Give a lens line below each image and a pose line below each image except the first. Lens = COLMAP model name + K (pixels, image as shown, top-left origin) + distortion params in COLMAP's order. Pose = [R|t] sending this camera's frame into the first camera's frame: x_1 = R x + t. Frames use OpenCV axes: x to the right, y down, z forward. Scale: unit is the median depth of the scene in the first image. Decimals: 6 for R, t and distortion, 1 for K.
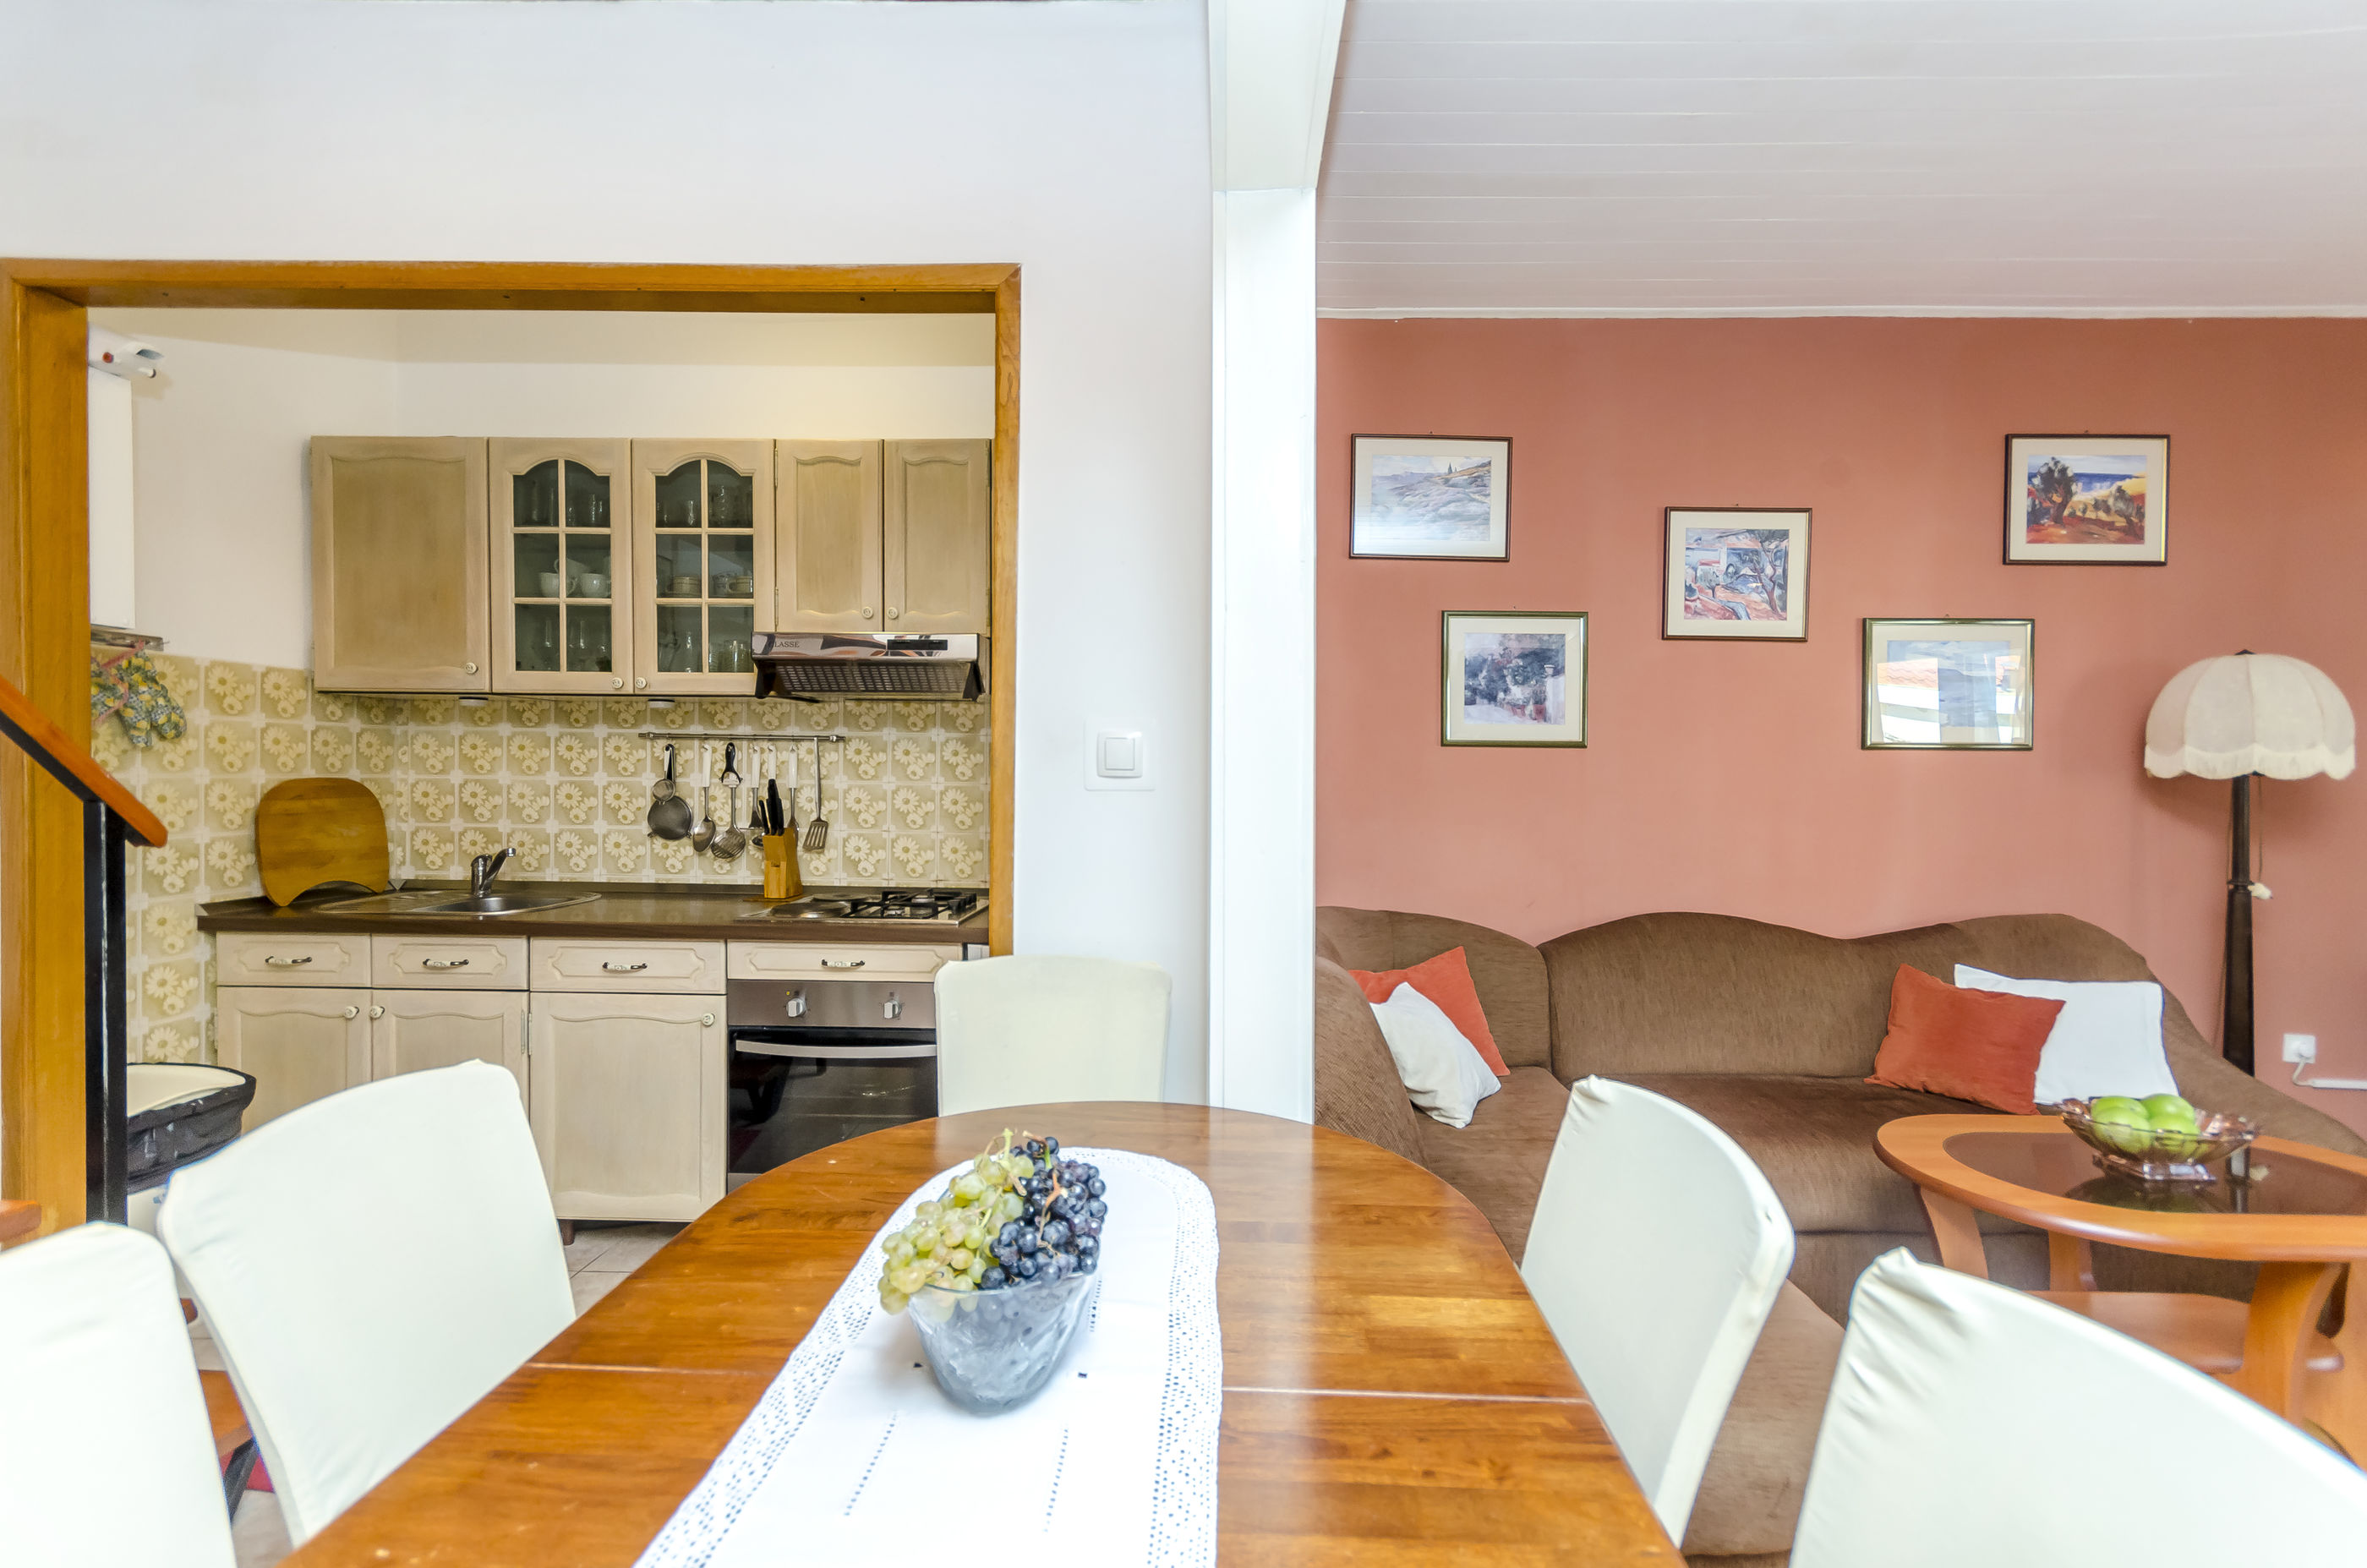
lens RADIAL K [[1035.5, 0, 1191.8], [0, 1035.5, 784.3], [0, 0, 1]] dist [-0.001057, -0.000158]
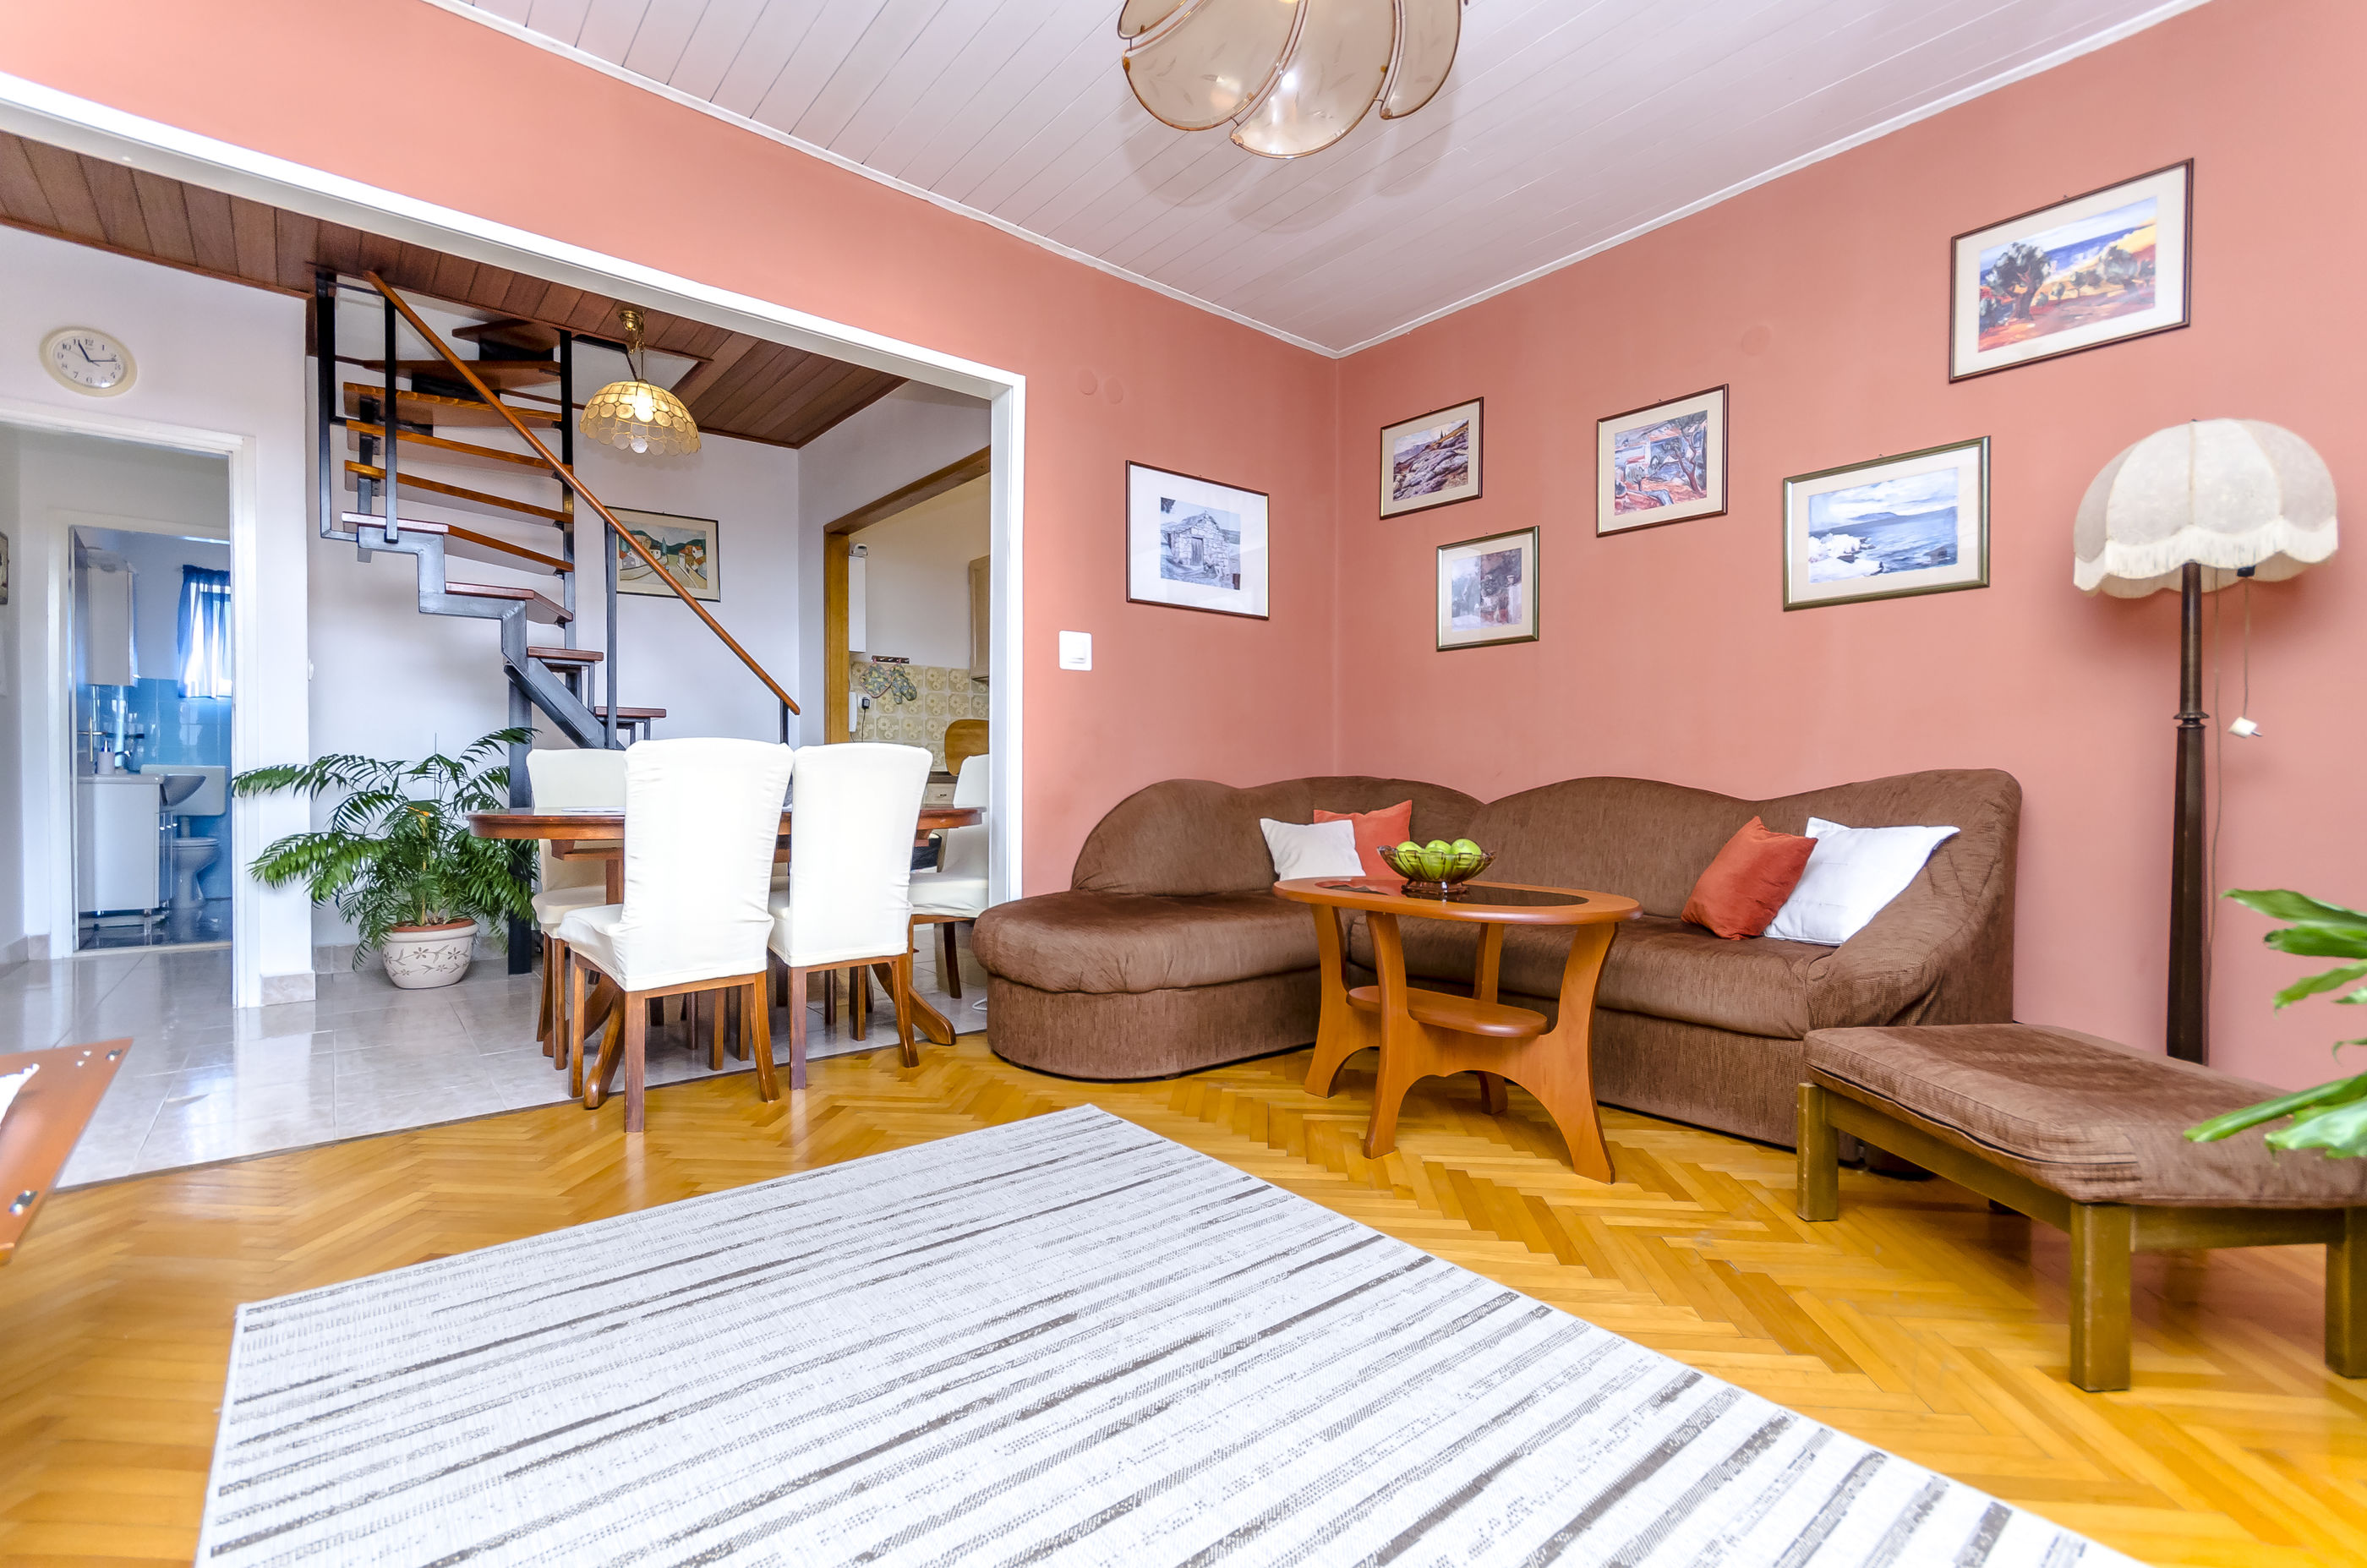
lens RADIAL K [[1035.5, 0, 1184.8], [0, 1035.5, 794.9], [0, 0, 1]] dist [-0.001057, -0.000158]
pose [[0.662035, 0.000632, -0.749473, 1.028162], [-0.006398, 0.999968, -0.004808, 0.154061], [0.749446, 0.007978, 0.662018, -0.088181]]
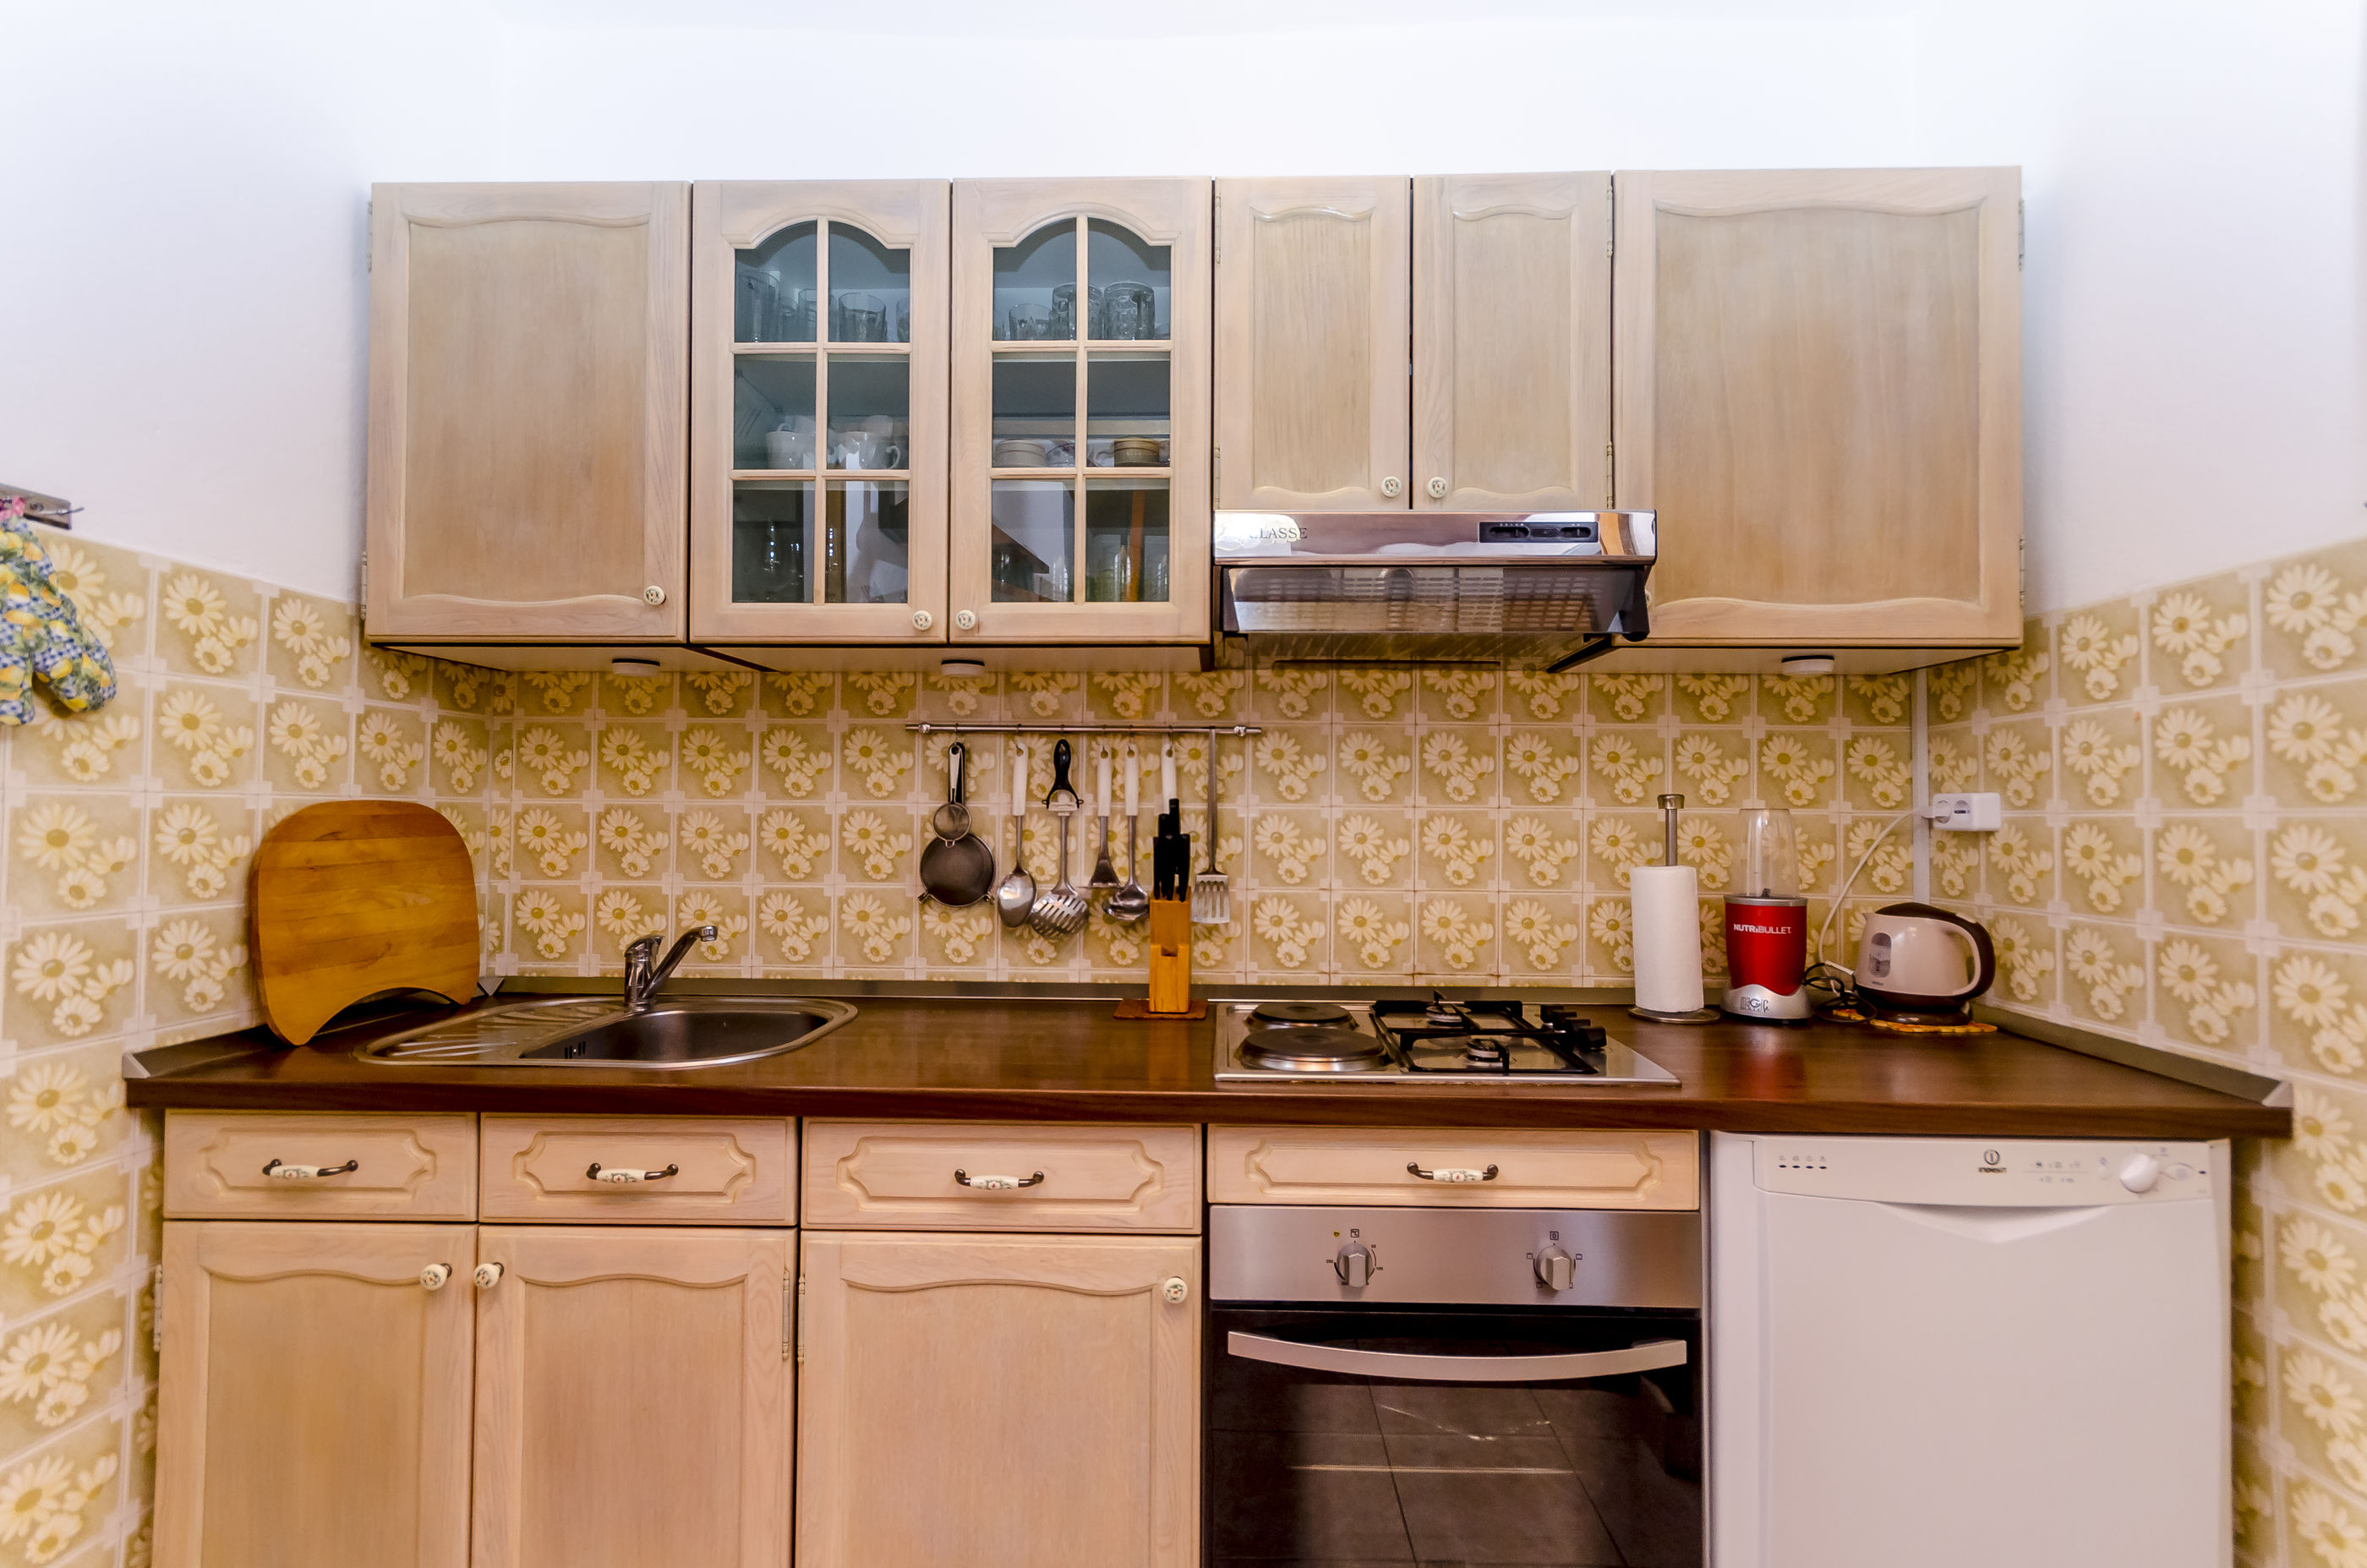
lens RADIAL K [[1035.5, 0, 1174.7], [0, 1035.5, 784.4], [0, 0, 1]] dist [-0.001057, -0.000158]
pose [[0.999947, -0.006298, -0.008127, -0.402319], [0.005960, 0.999141, -0.041017, 0.009980], [0.008378, 0.040967, 0.999125, 0.444838]]
